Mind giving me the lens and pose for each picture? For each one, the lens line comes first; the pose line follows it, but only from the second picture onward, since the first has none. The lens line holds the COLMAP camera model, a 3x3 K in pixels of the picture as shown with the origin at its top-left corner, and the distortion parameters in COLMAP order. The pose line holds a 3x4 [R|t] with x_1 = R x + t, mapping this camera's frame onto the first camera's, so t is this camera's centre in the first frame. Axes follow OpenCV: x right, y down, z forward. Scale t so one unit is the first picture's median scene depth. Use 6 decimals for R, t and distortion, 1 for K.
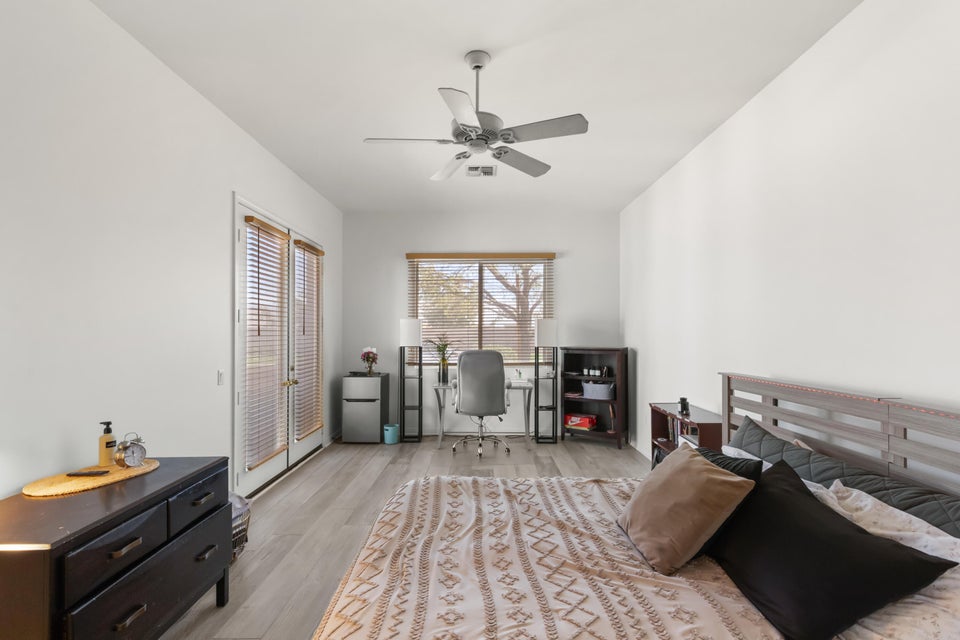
lens RADIAL K [[444.3, 0, 480.6], [0, 444.3, 328.3], [0, 0, 1]] dist [0.012954, -0.000738]
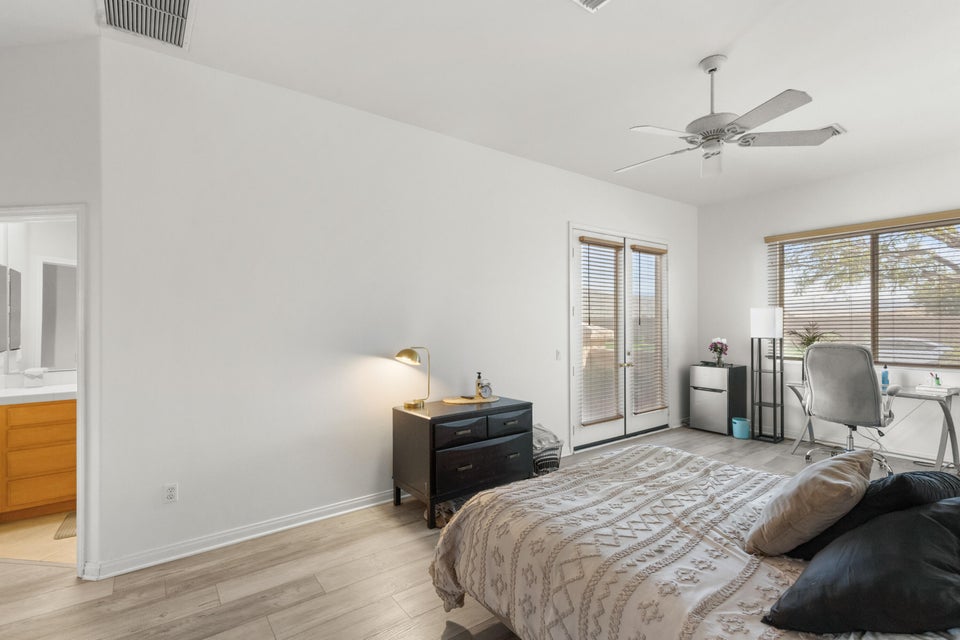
lens RADIAL K [[444.3, 0, 480.2], [0, 444.3, 319.6], [0, 0, 1]] dist [0.012954, -0.000738]
pose [[0.610580, -0.008830, -0.791905, 0.366312], [0.010026, 0.999944, -0.003419, 0.000032], [0.791891, -0.005852, 0.610634, -0.060414]]
